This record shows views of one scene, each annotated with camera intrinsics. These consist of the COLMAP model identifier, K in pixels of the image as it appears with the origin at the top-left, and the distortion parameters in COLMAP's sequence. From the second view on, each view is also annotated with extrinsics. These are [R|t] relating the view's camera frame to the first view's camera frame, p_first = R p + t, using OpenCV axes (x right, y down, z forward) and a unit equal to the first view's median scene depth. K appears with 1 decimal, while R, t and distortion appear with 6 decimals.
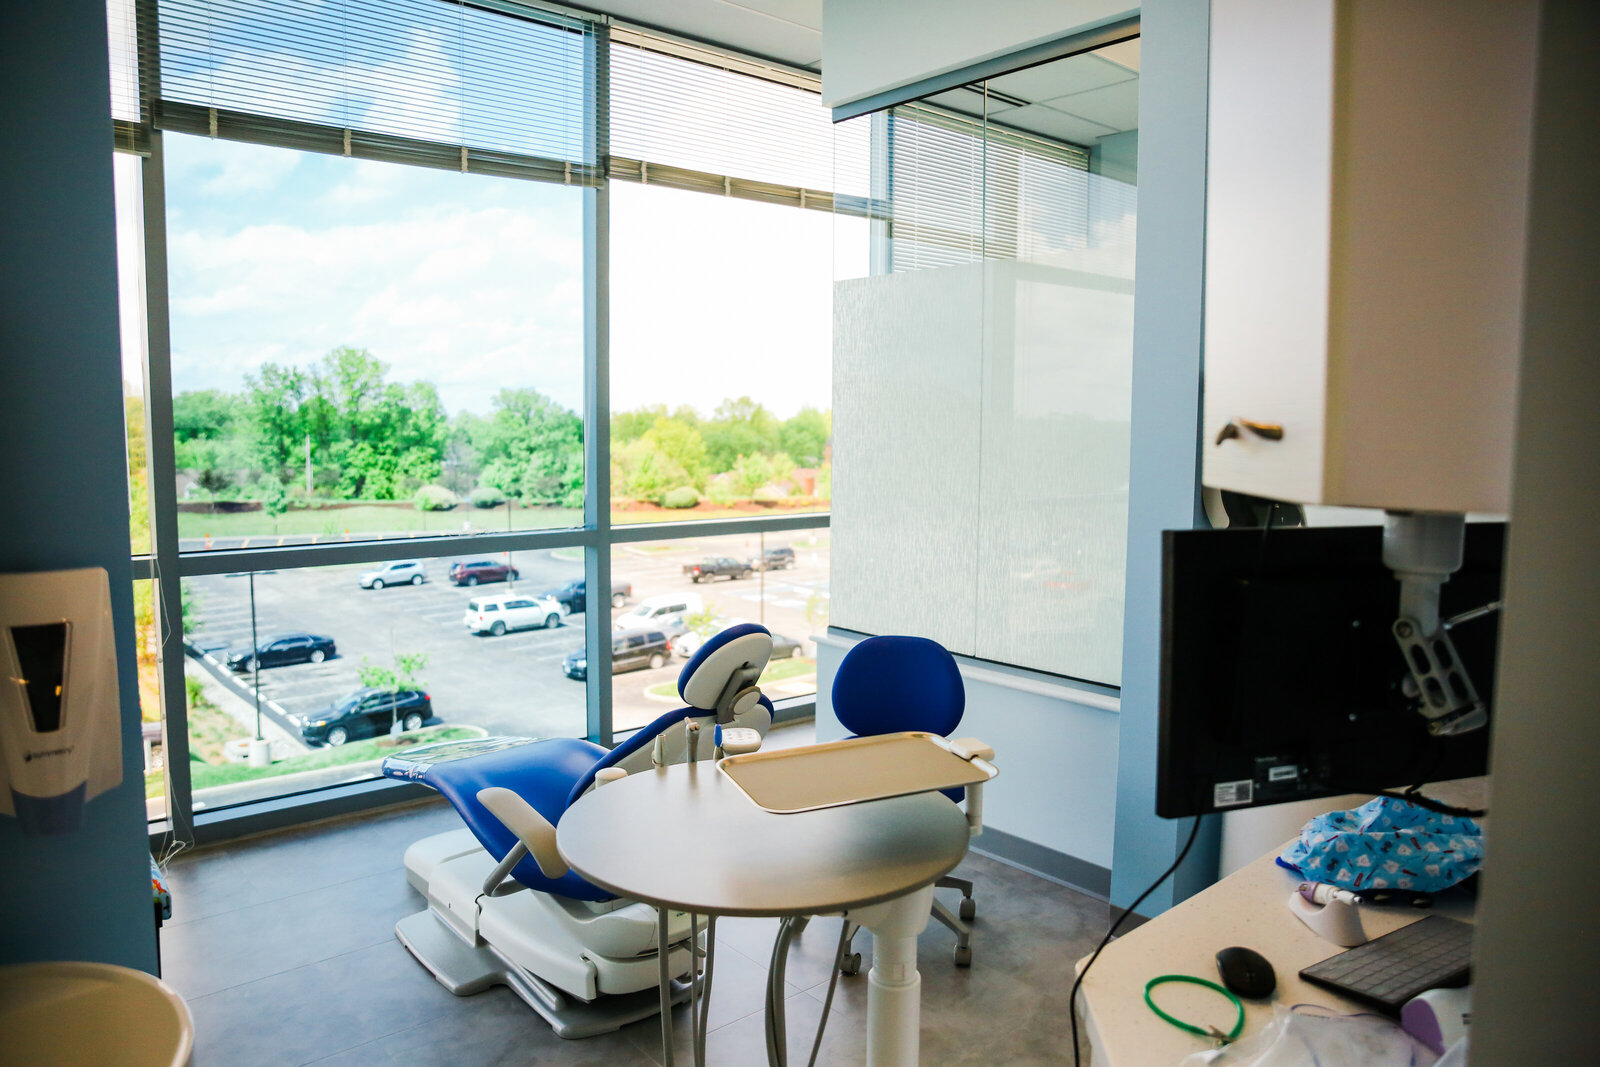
lens RADIAL K [[1080.8, 0, 798.9], [0, 1080.8, 528.5], [0, 0, 1]] dist [-0.112941, 0.080008]
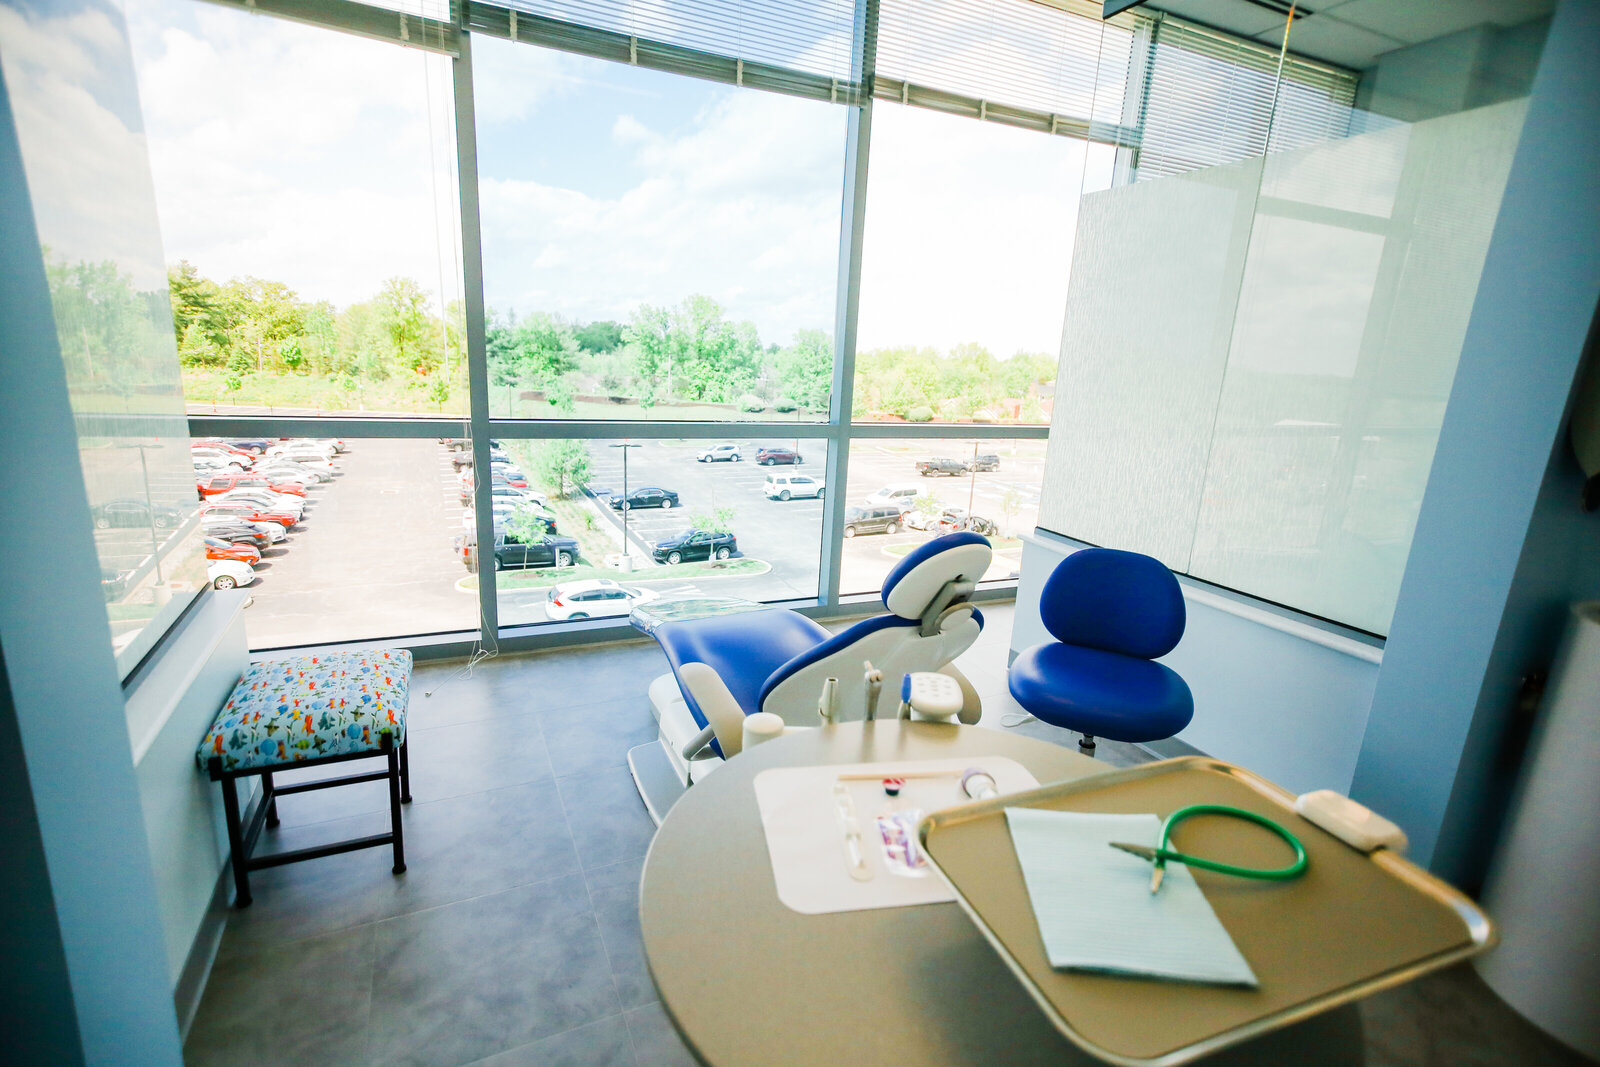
lens RADIAL K [[752.8, 0, 800.0], [0, 752.8, 533.5], [0, 0, 1]] dist [0.005675, 0.000926]
pose [[0.963183, 0.103242, -0.248233, -0.010654], [-0.070212, 0.987880, 0.138434, 0.005805], [0.259517, -0.115908, 0.958758, 0.157243]]
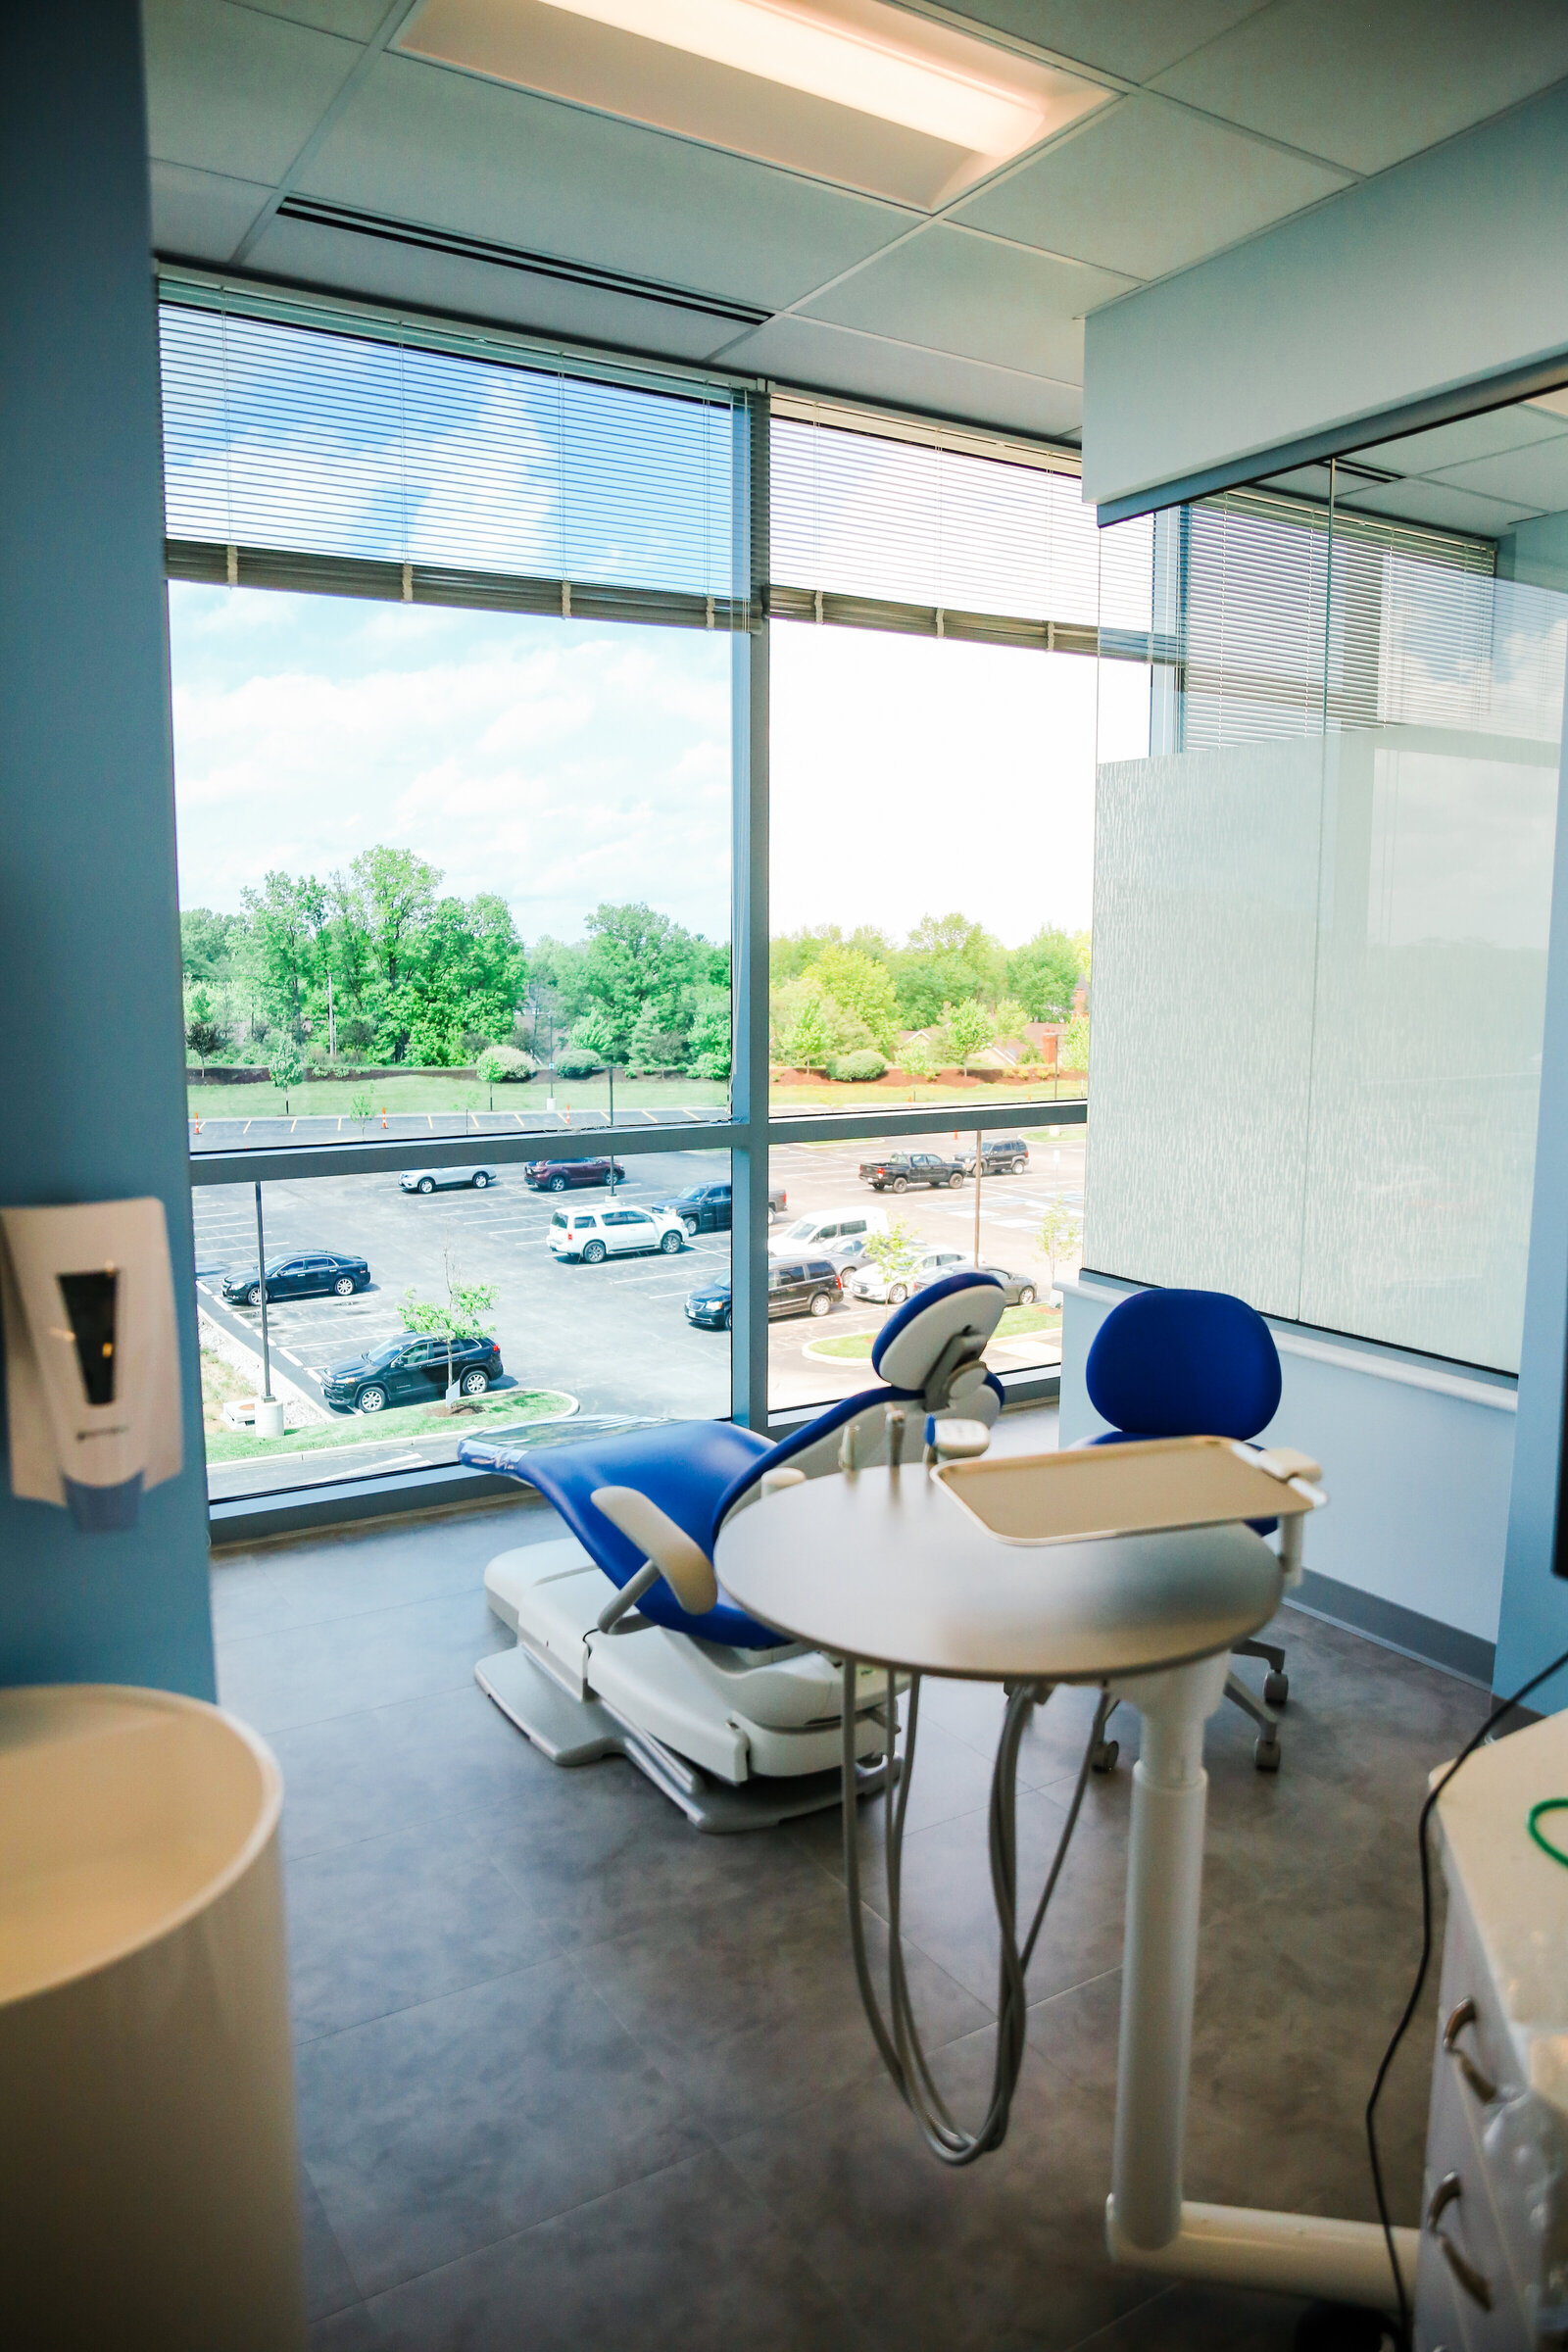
lens RADIAL K [[1597.3, 0, 778.2], [0, 1597.3, 1186.4], [0, 0, 1]] dist [-0.112438, 0.085284]
pose [[0.987390, 0.017311, -0.157358, -0.003630], [-0.009806, 0.998783, 0.048342, -0.007440], [0.158003, -0.046190, 0.986358, -0.021237]]
